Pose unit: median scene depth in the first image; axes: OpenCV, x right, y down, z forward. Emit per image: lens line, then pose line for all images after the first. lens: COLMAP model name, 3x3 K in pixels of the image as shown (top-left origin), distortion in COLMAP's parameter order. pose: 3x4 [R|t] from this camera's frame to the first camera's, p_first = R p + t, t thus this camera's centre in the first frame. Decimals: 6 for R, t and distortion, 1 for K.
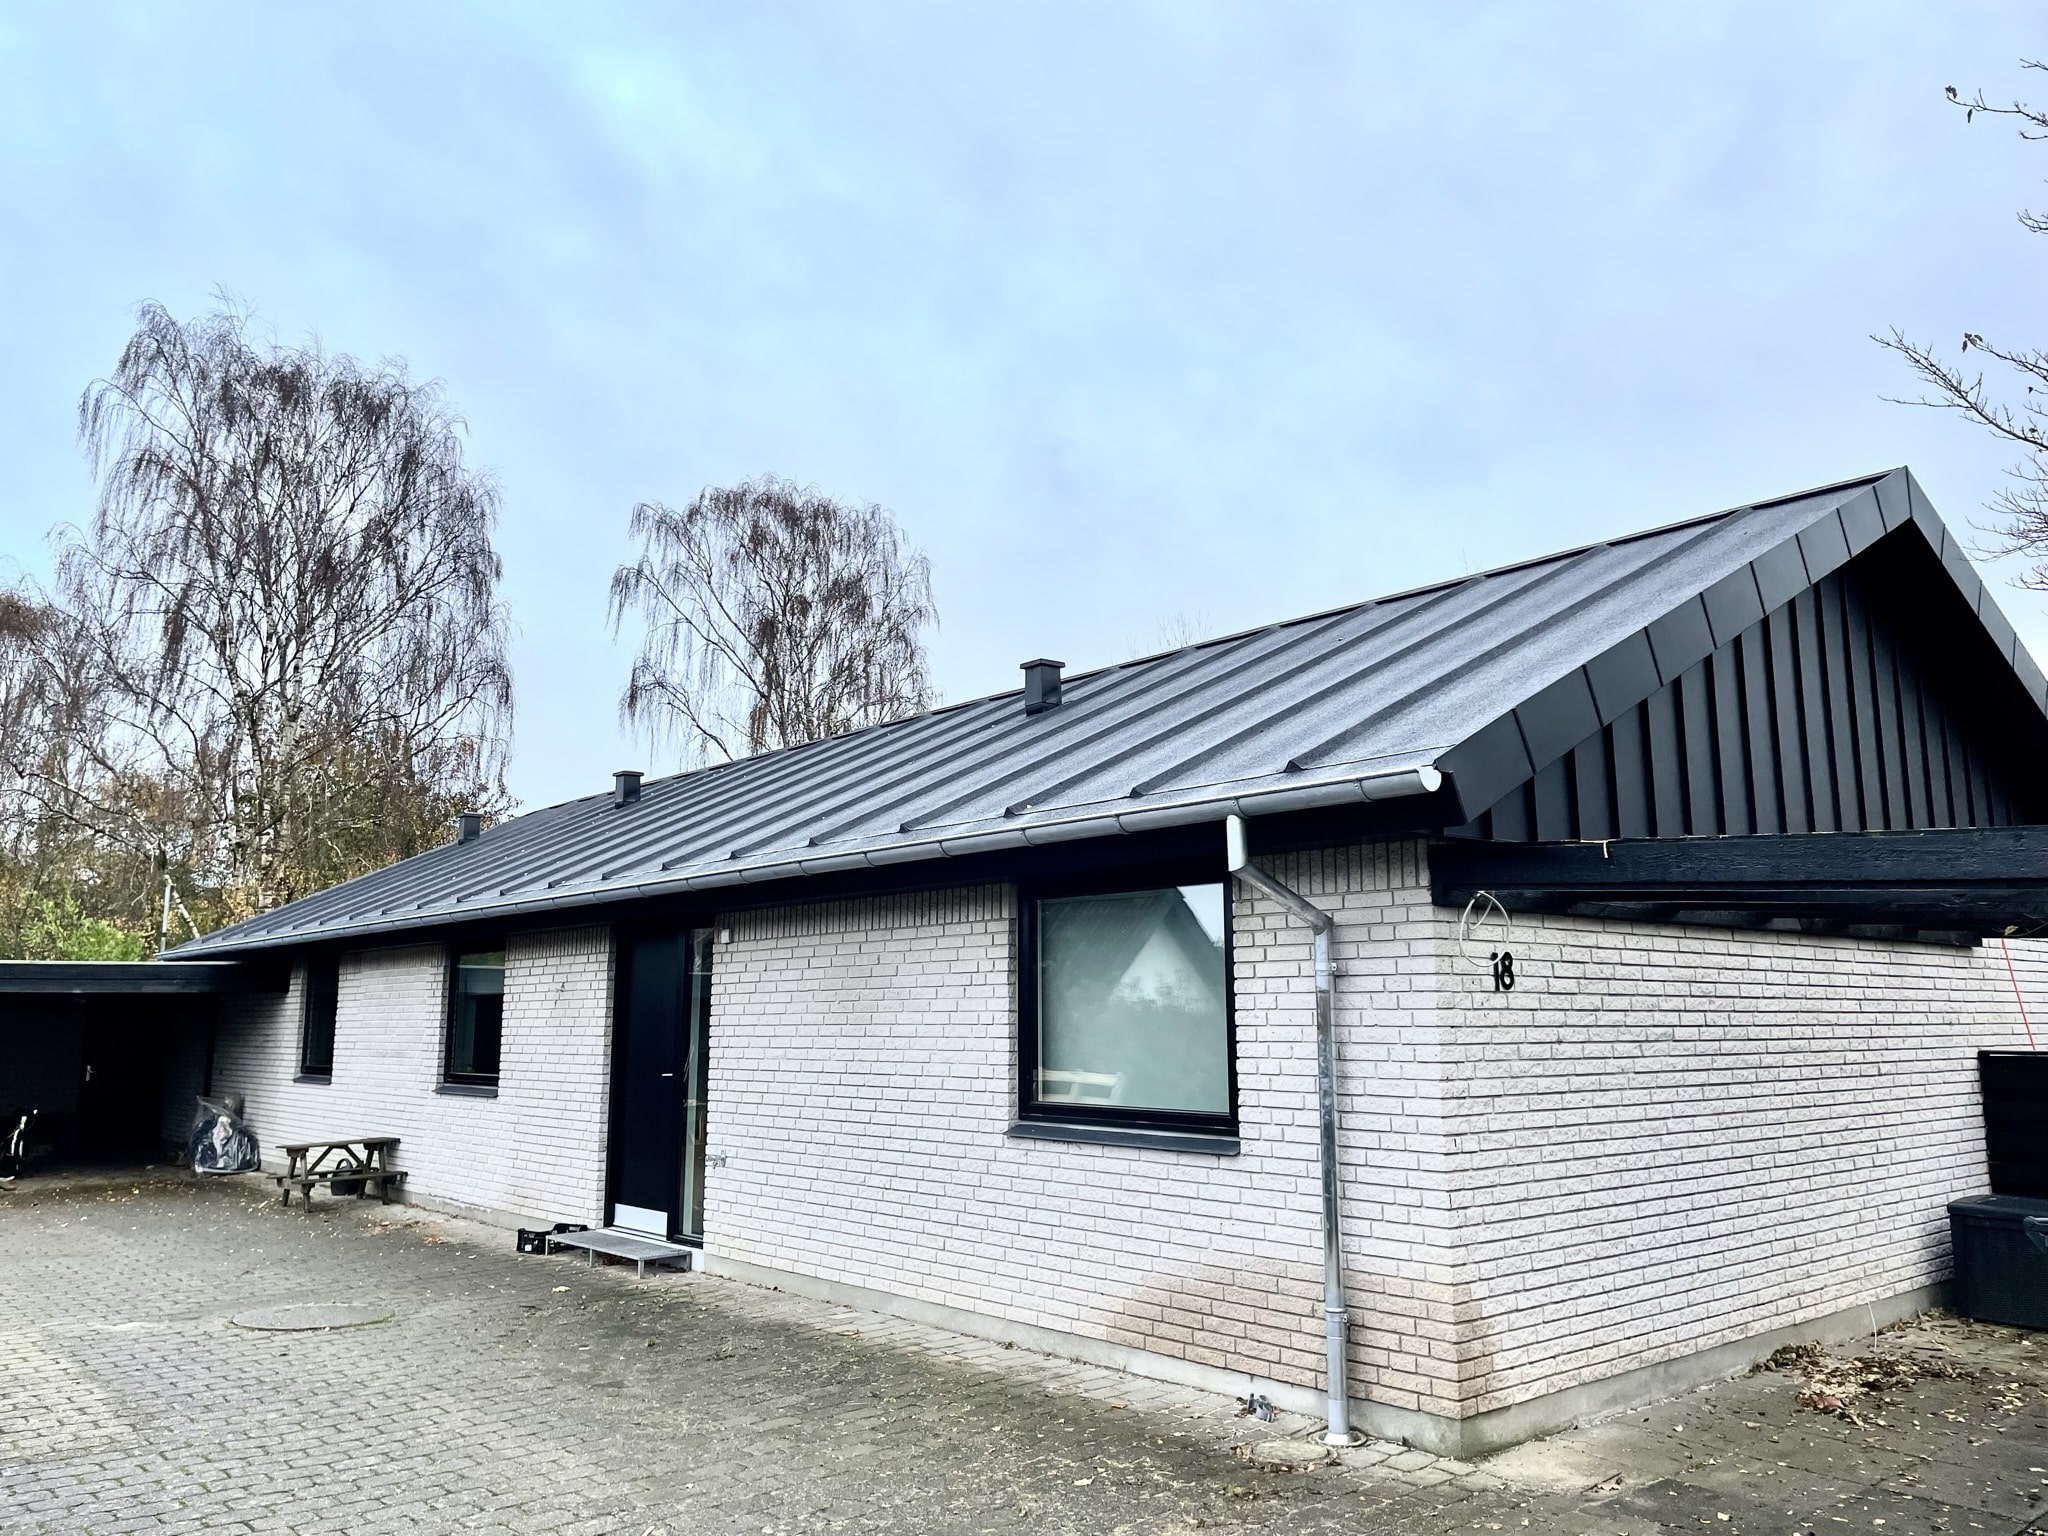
lens RADIAL K [[1554.9, 0, 1024.0], [0, 1554.9, 768.0], [0, 0, 1]] dist [0.096677, -0.139544]
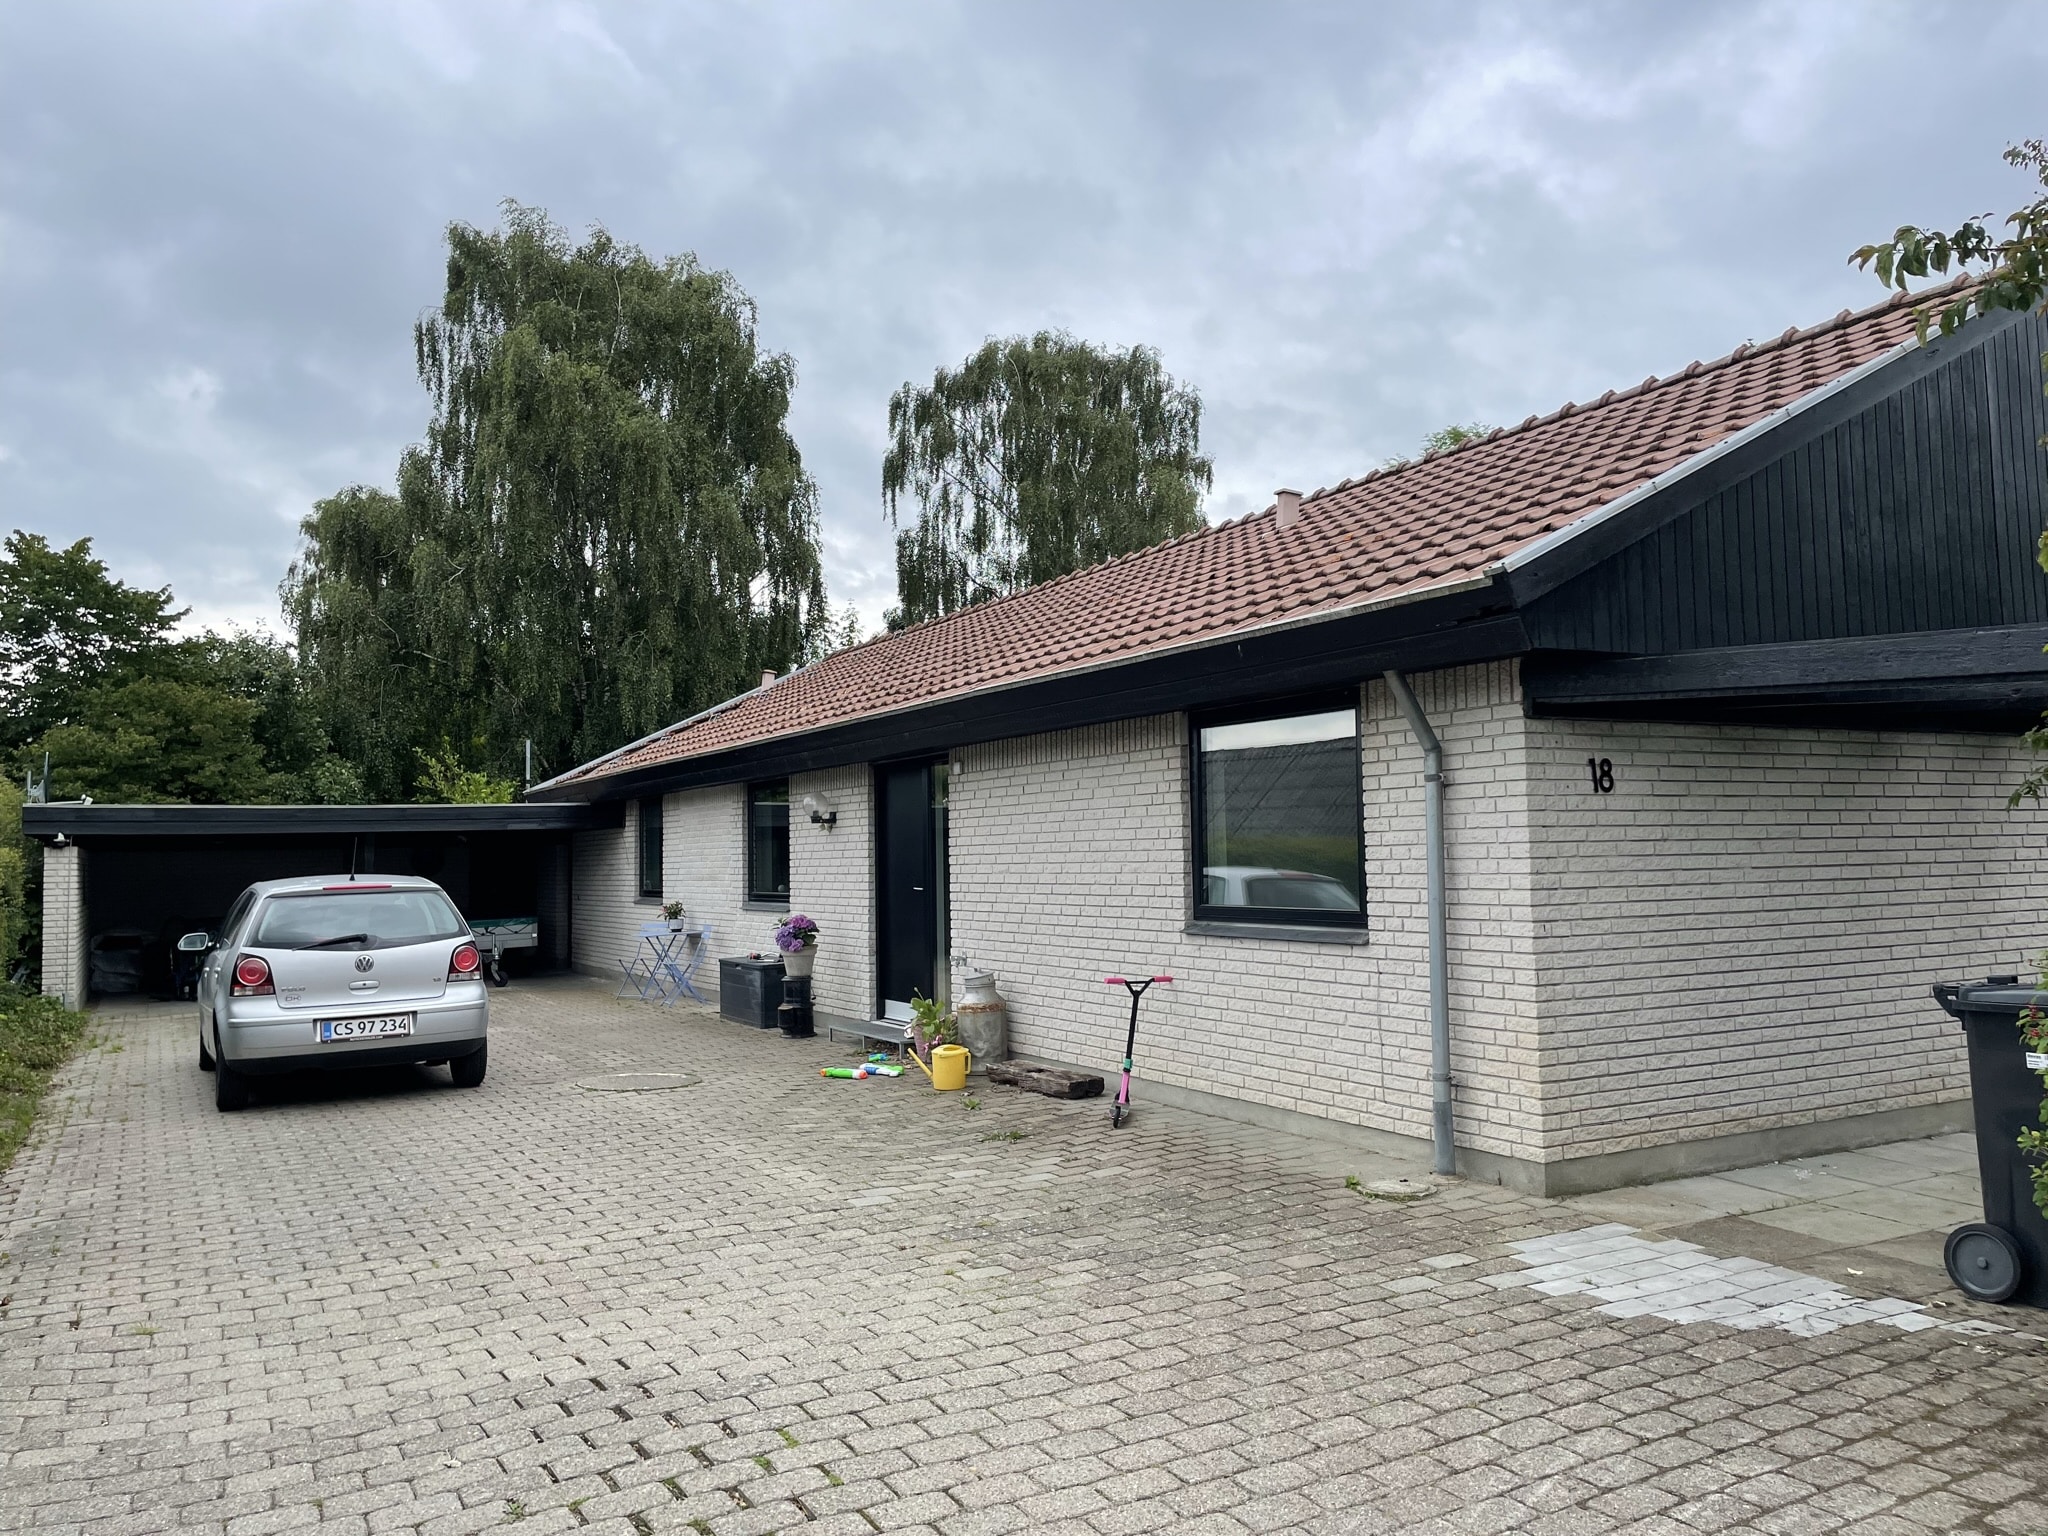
lens RADIAL K [[1554.9, 0, 1024.0], [0, 1554.9, 768.0], [0, 0, 1]] dist [0.096677, -0.139544]
pose [[0.978974, -0.026643, -0.202239, 0.113686], [0.047412, 0.994001, 0.098559, -0.002684], [0.198400, -0.106075, 0.974364, -0.124823]]
